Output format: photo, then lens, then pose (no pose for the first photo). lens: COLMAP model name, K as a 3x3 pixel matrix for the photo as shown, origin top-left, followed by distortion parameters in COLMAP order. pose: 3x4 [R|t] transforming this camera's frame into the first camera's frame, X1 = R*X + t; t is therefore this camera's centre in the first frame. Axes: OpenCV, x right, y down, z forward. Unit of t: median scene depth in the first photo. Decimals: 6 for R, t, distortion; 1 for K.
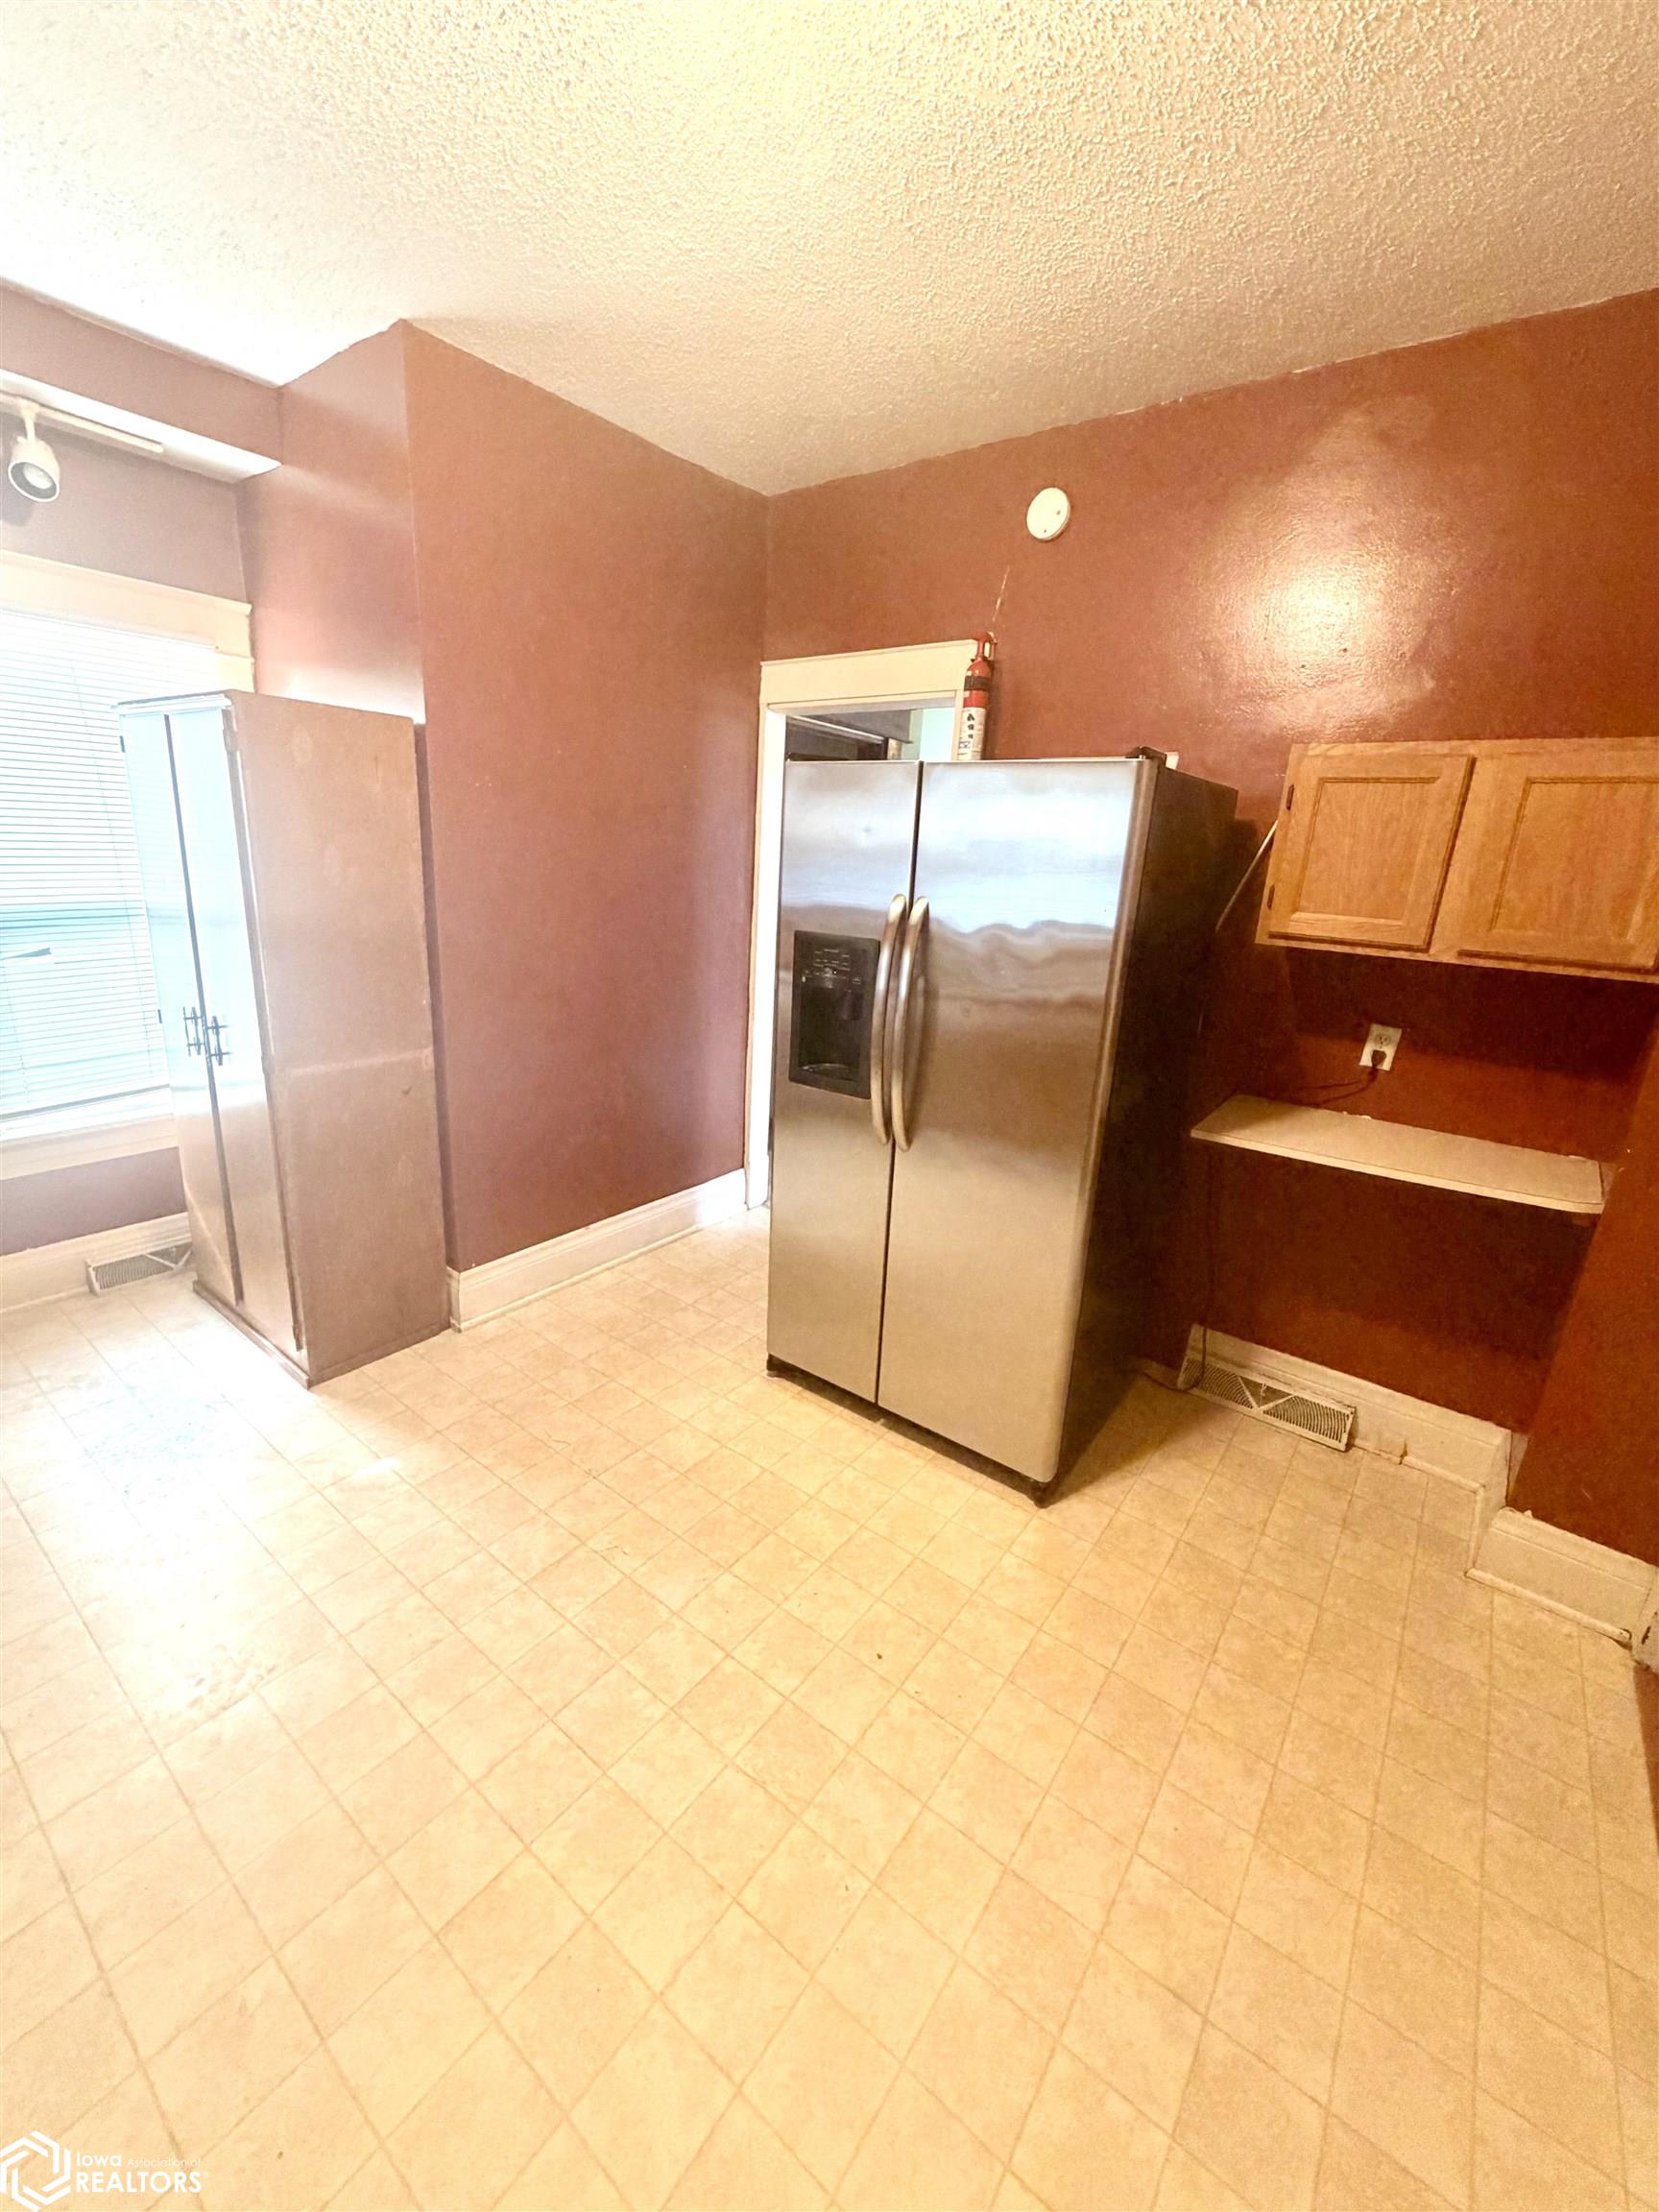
lens RADIAL K [[842.7, 0, 827.3], [0, 842.7, 1163.5], [0, 0, 1]] dist [-0.001951, -0.000217]
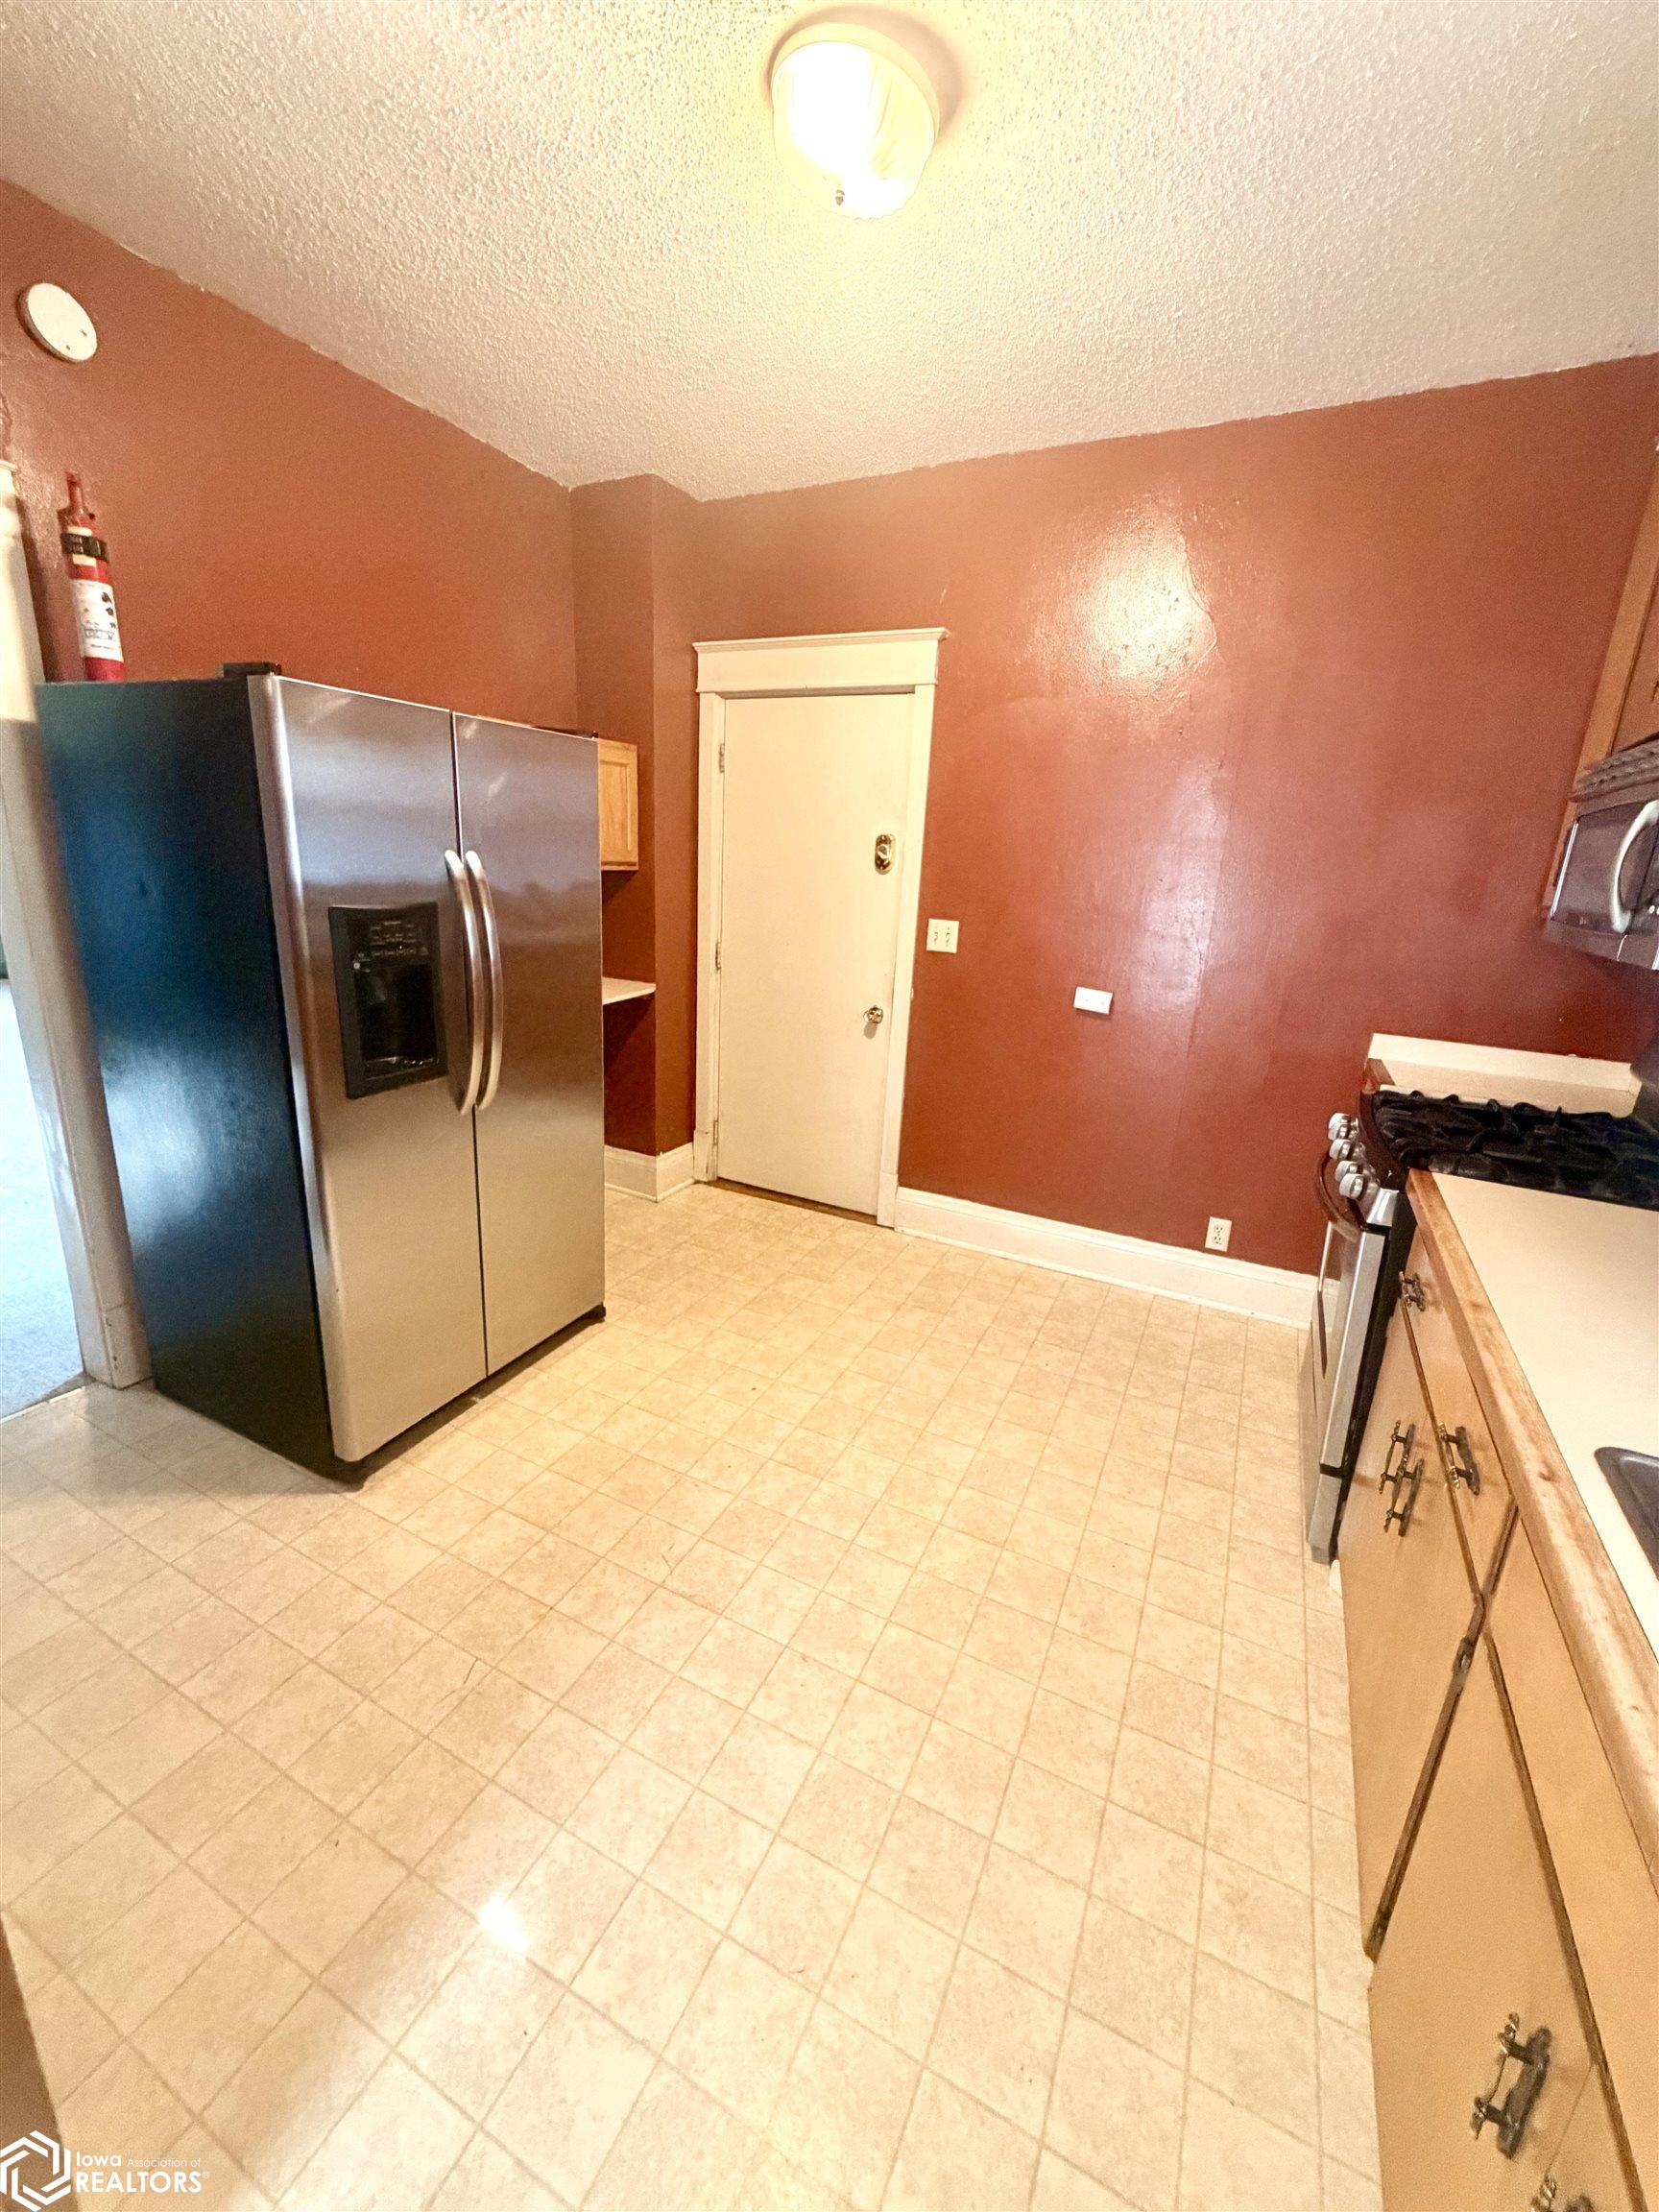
lens RADIAL K [[882.7, 0, 831.3], [0, 882.7, 1101.0], [0, 0, 1]] dist [-0.002183, 0.000836]
pose [[-0.182063, -0.328619, 0.926748, -1.051377], [0.284853, 0.884459, 0.369584, -0.317232], [-0.941123, 0.331274, -0.067419, 0.726335]]
